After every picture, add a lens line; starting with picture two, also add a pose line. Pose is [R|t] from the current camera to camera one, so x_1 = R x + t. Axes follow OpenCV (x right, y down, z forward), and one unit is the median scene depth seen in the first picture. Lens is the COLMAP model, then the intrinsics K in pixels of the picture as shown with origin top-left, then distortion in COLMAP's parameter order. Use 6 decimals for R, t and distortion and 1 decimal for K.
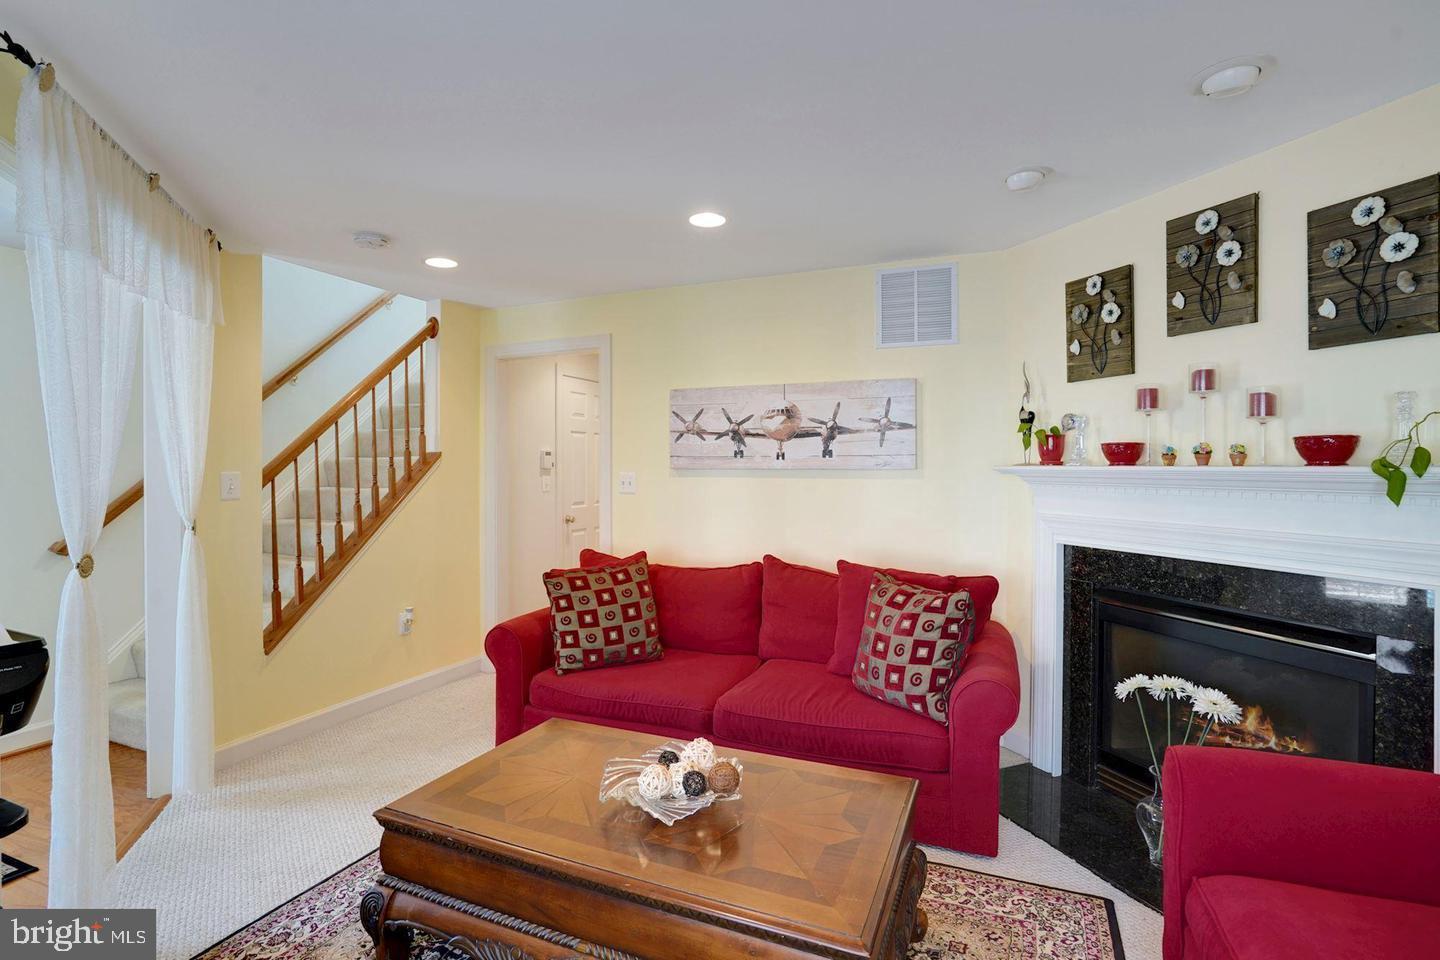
lens RADIAL K [[695.0, 0, 714.9], [0, 695.0, 472.0], [0, 0, 1]] dist [-0.044400, 0.016837]
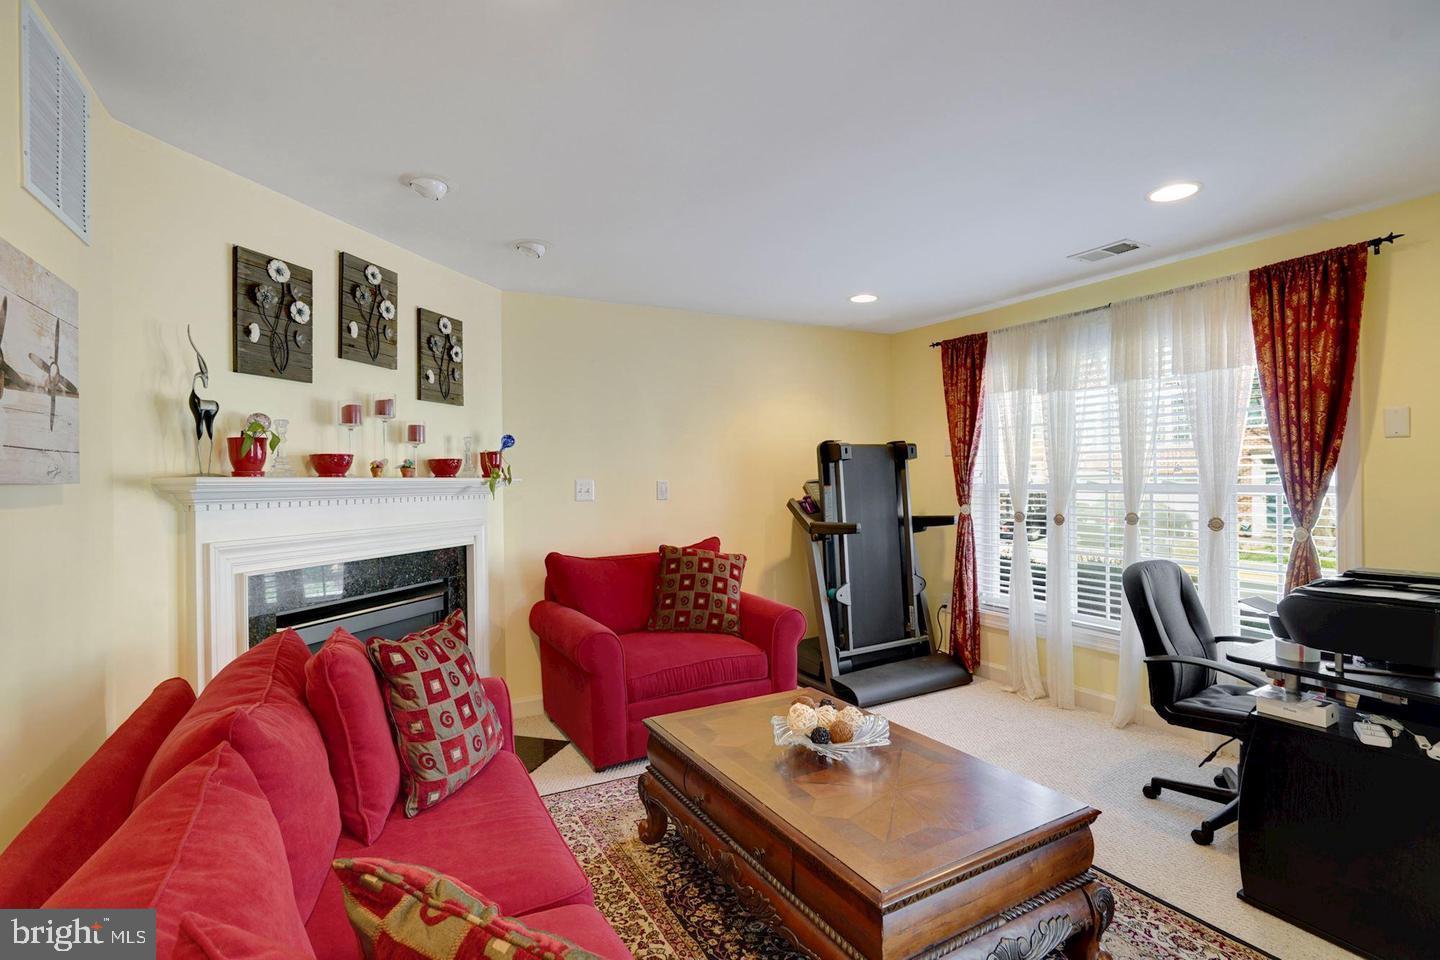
lens RADIAL K [[695.0, 0, 697.3], [0, 695.0, 488.5], [0, 0, 1]] dist [-0.044400, 0.016837]
pose [[-0.765873, 0.000578, 0.642992, -0.327439], [0.013747, 0.999786, 0.015476, -0.000956], [-0.642845, 0.020692, -0.765717, 1.039961]]
